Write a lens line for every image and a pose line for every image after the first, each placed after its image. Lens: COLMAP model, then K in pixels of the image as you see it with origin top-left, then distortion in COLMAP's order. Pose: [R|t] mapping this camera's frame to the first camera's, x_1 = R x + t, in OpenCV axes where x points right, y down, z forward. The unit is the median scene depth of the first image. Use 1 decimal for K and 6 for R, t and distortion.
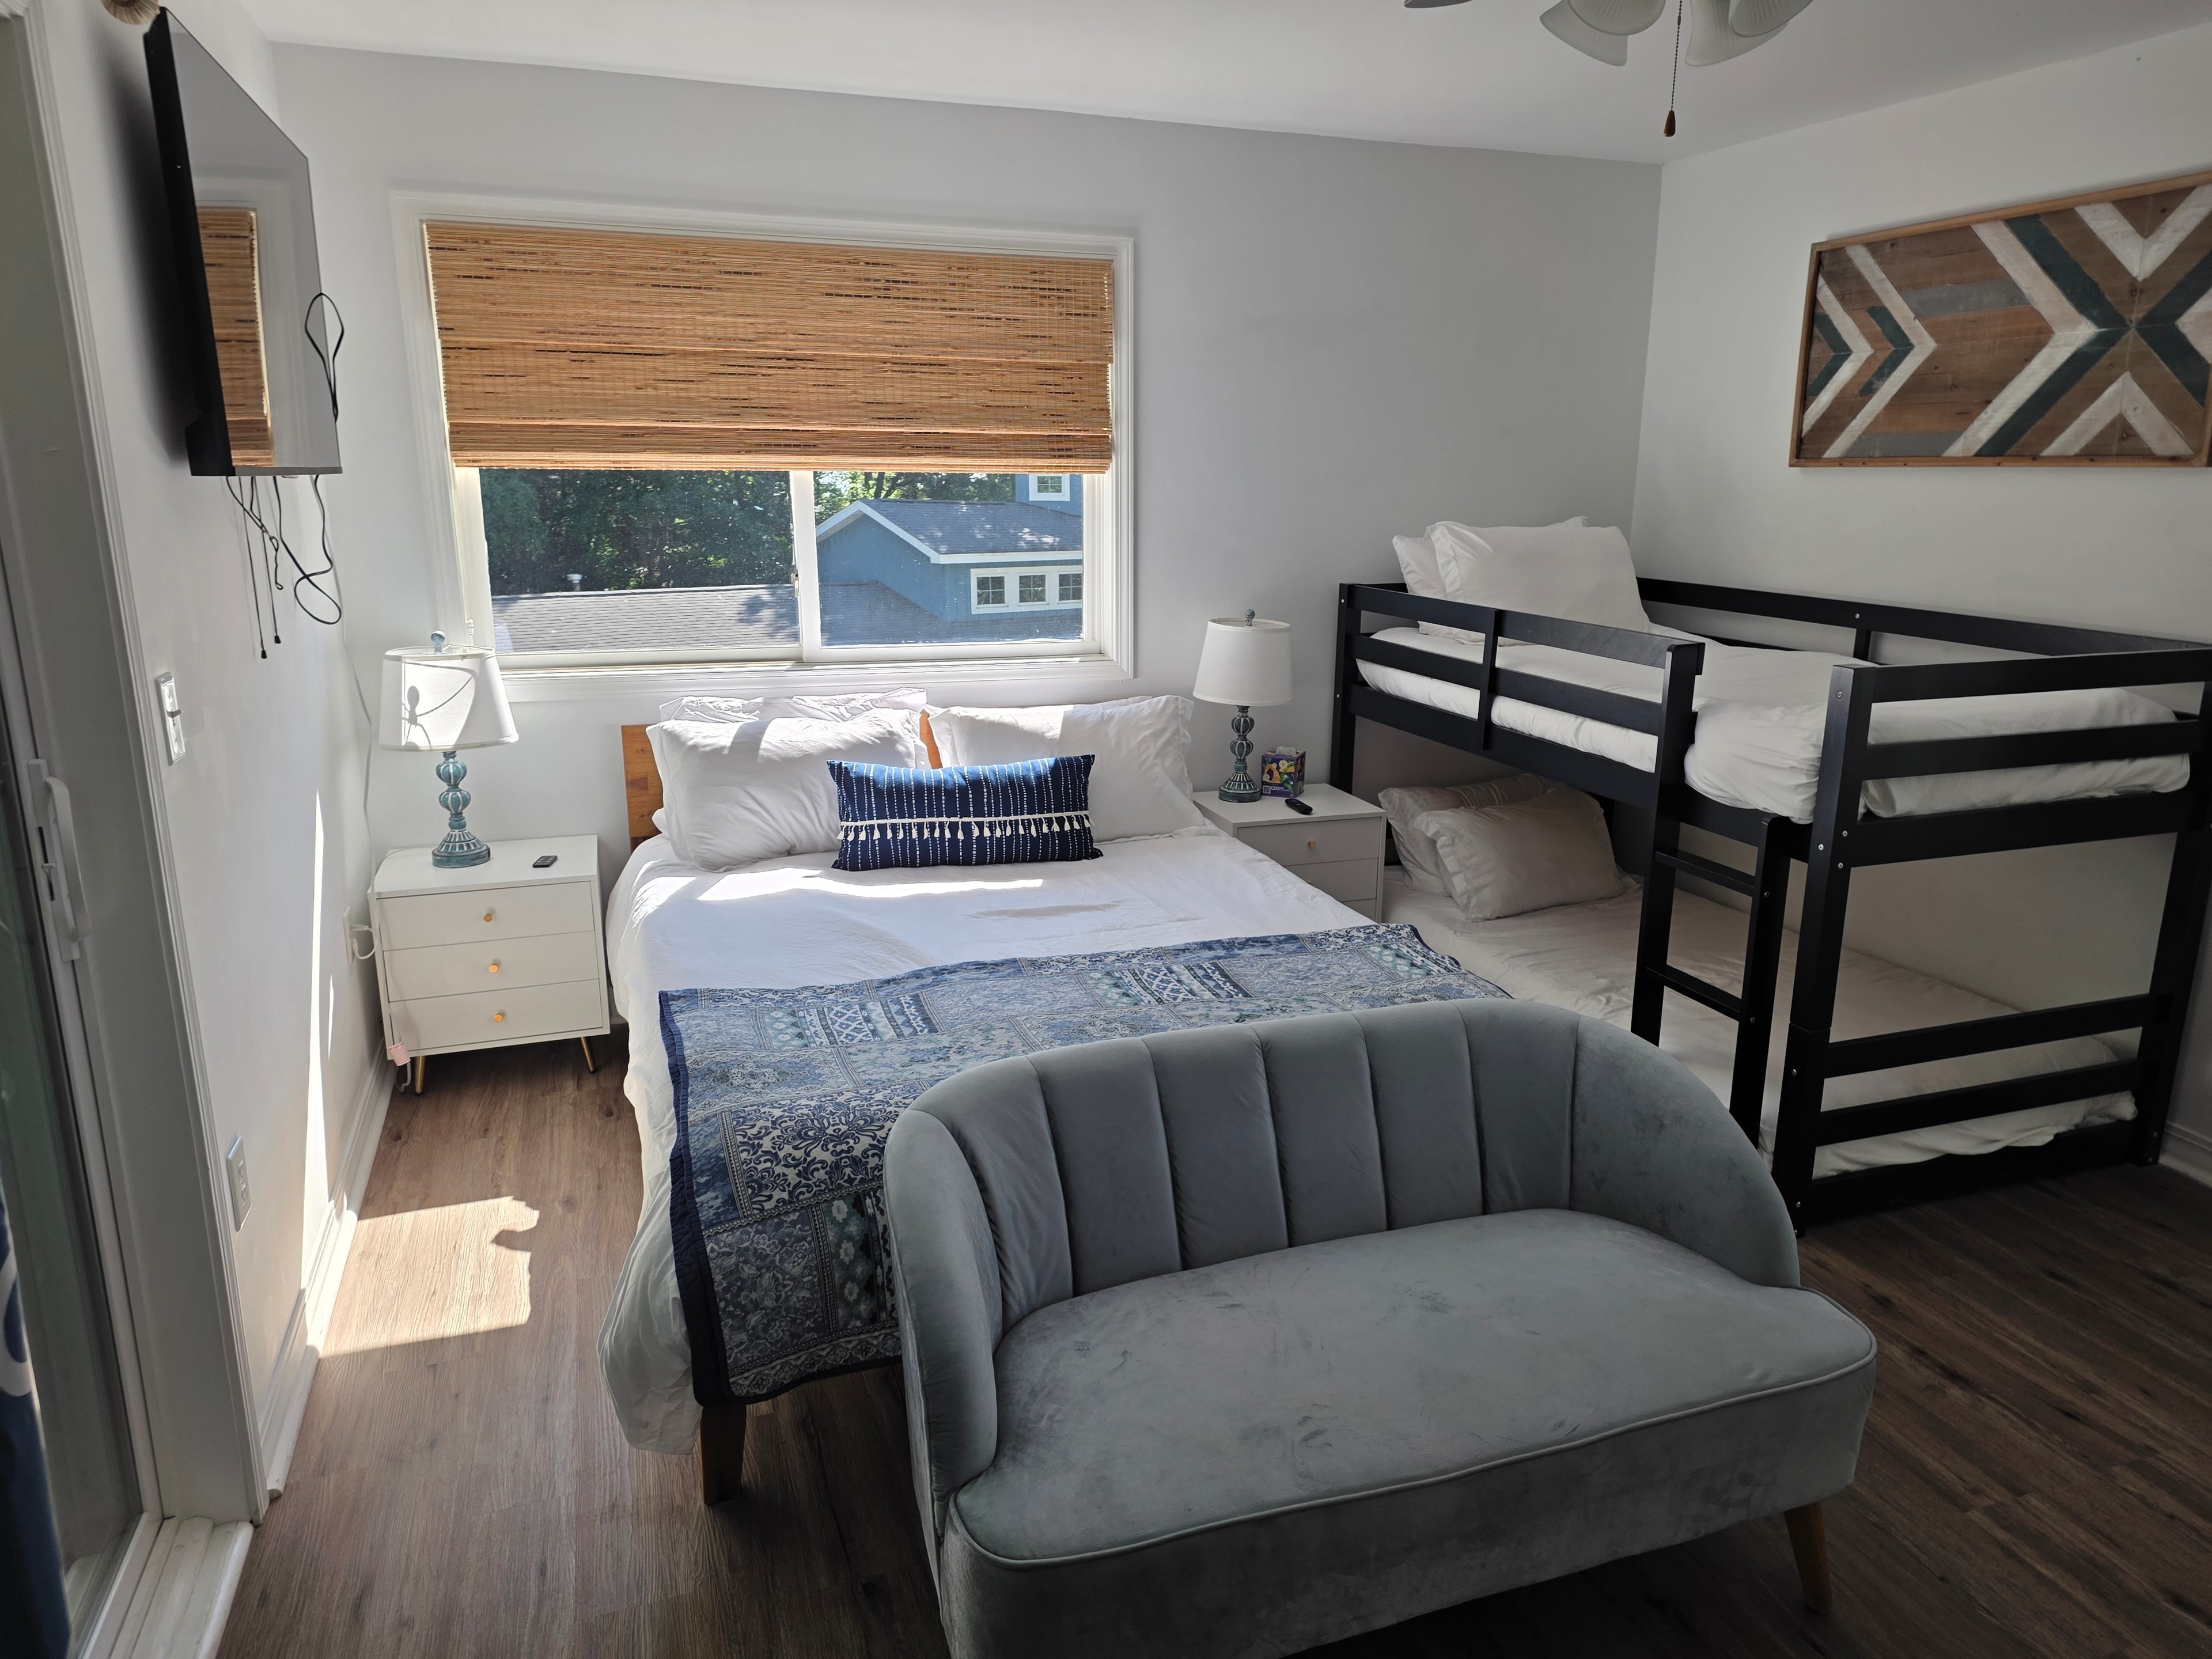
lens RADIAL K [[1446.4, 0, 1102.2], [0, 1446.4, 825.0], [0, 0, 1]] dist [0.009049, -0.018143]
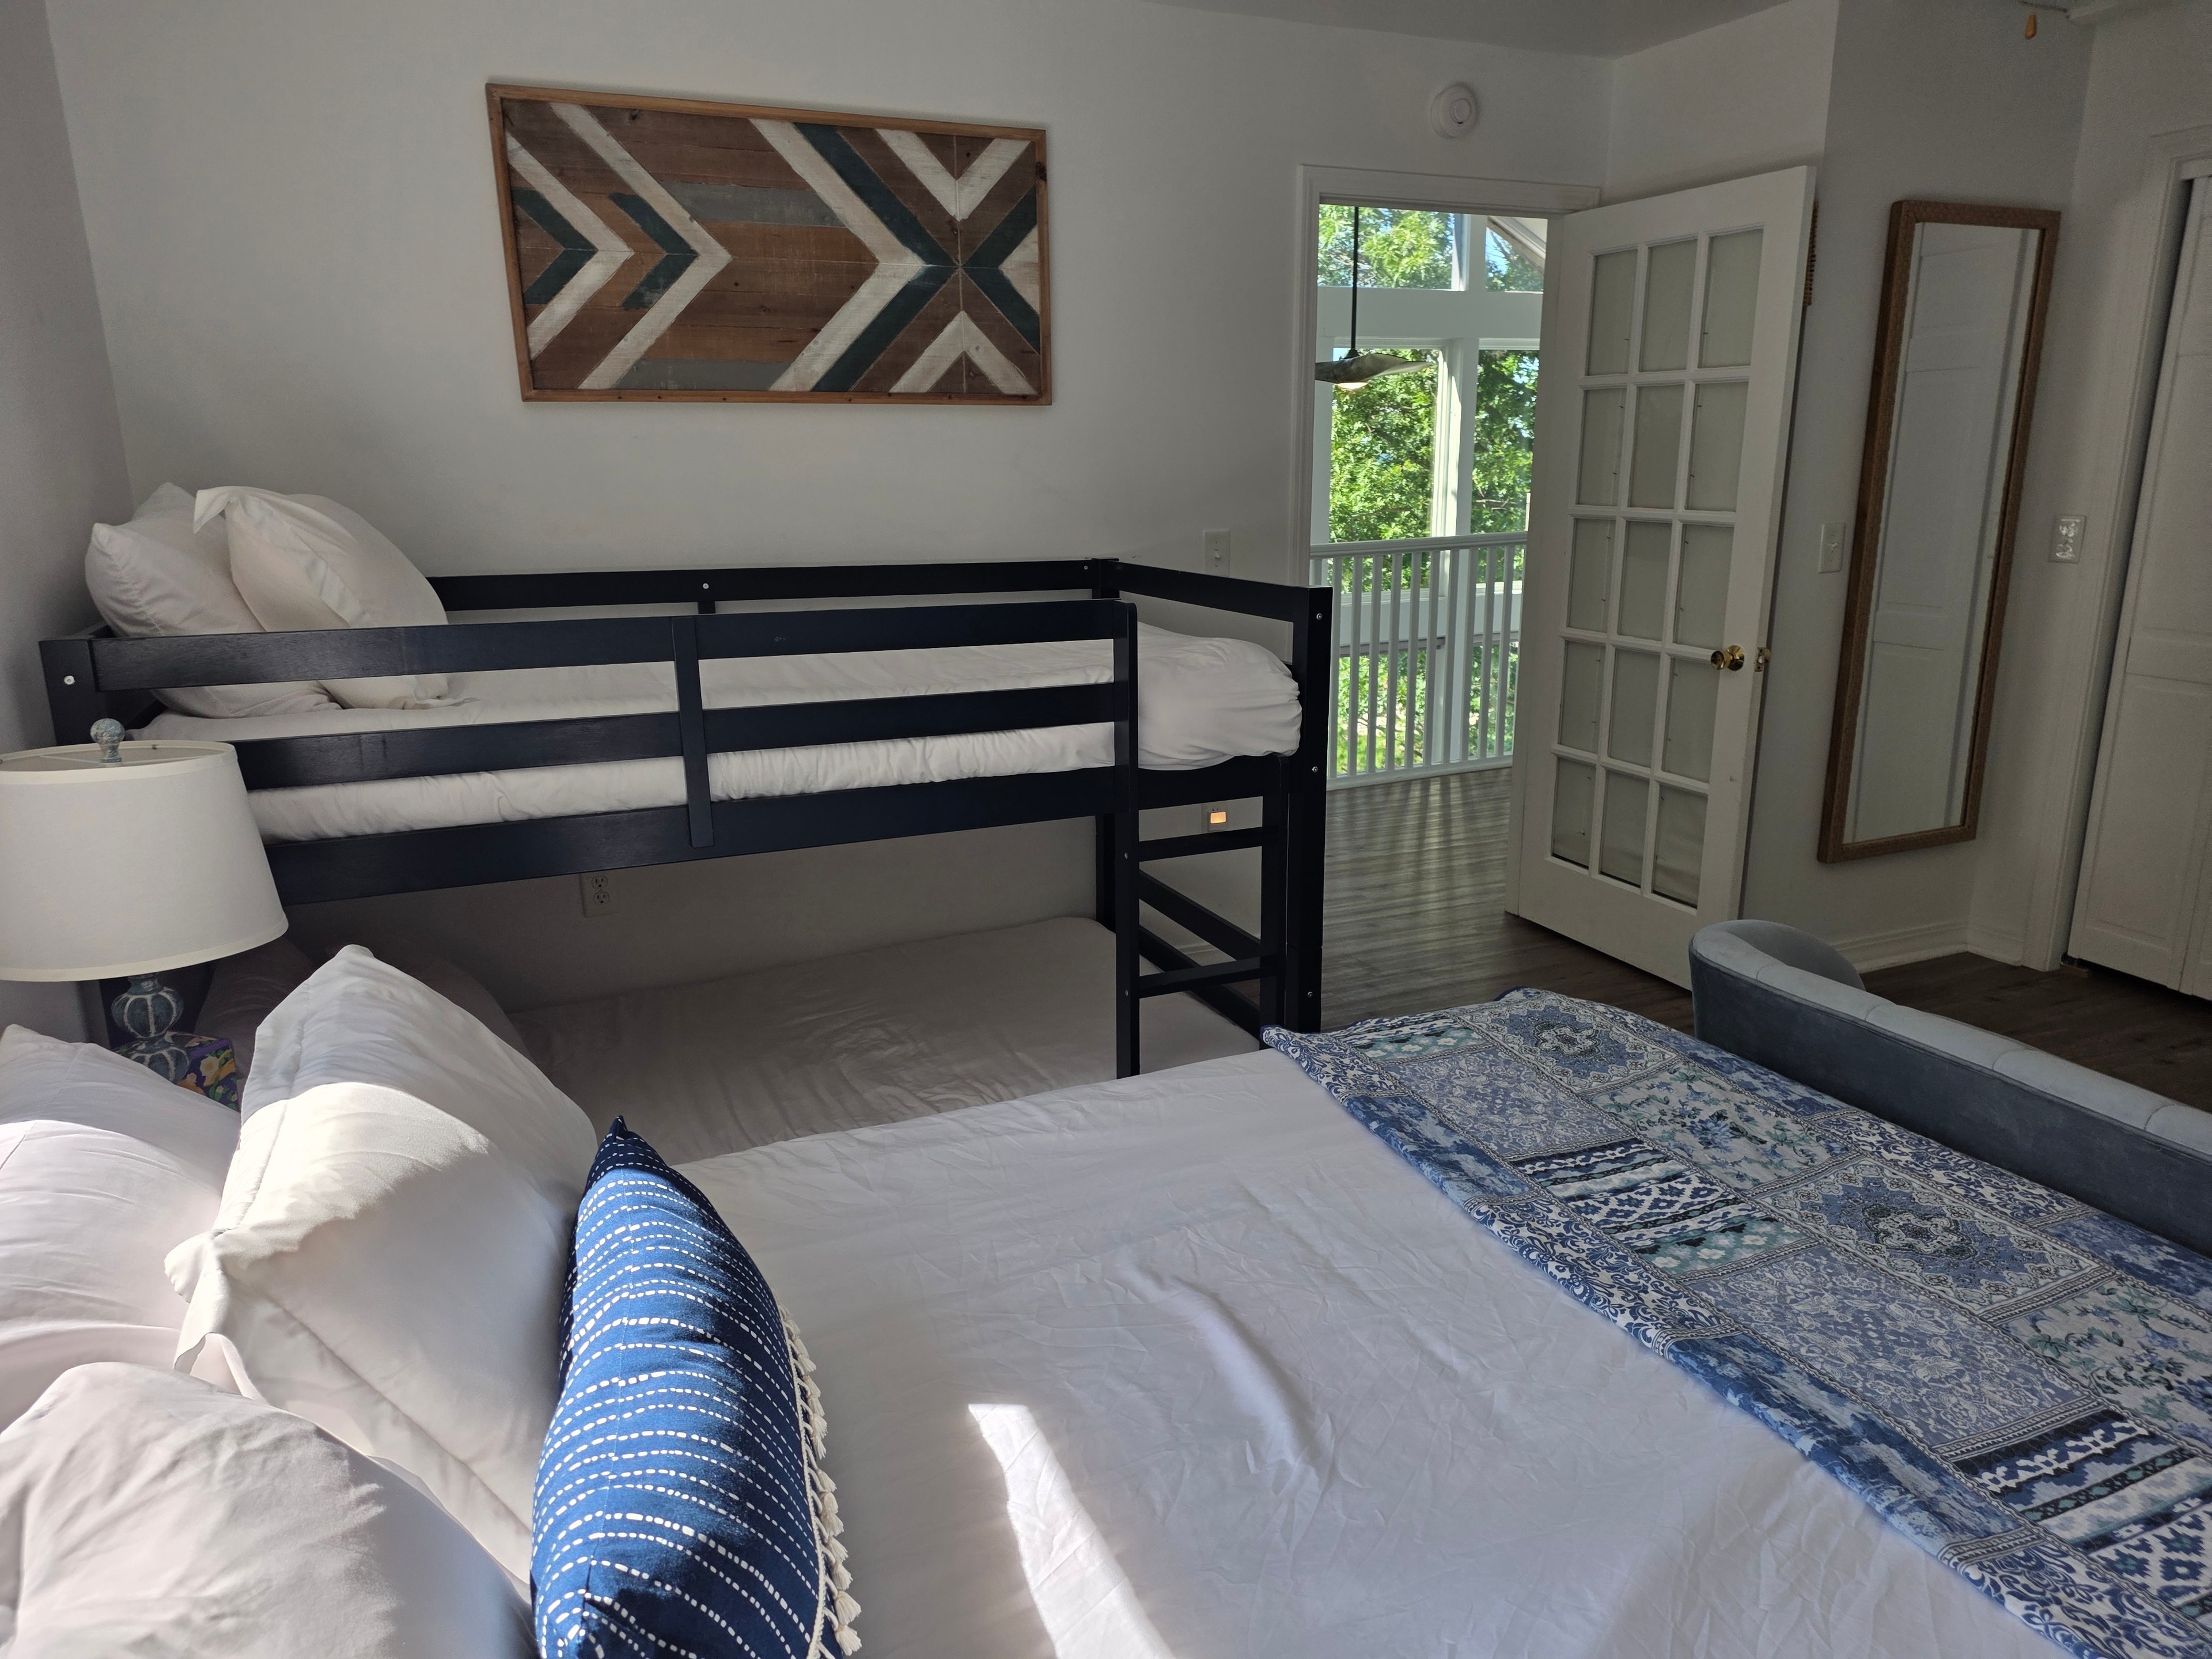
lens RADIAL K [[1446.4, 0, 1081.0], [0, 1446.4, 879.2], [0, 0, 1]] dist [0.009049, -0.018143]
pose [[-0.090273, -0.273991, 0.957486, -0.379731], [0.247223, 0.925154, 0.288047, -0.196218], [-0.964744, 0.262715, -0.015779, 0.955617]]
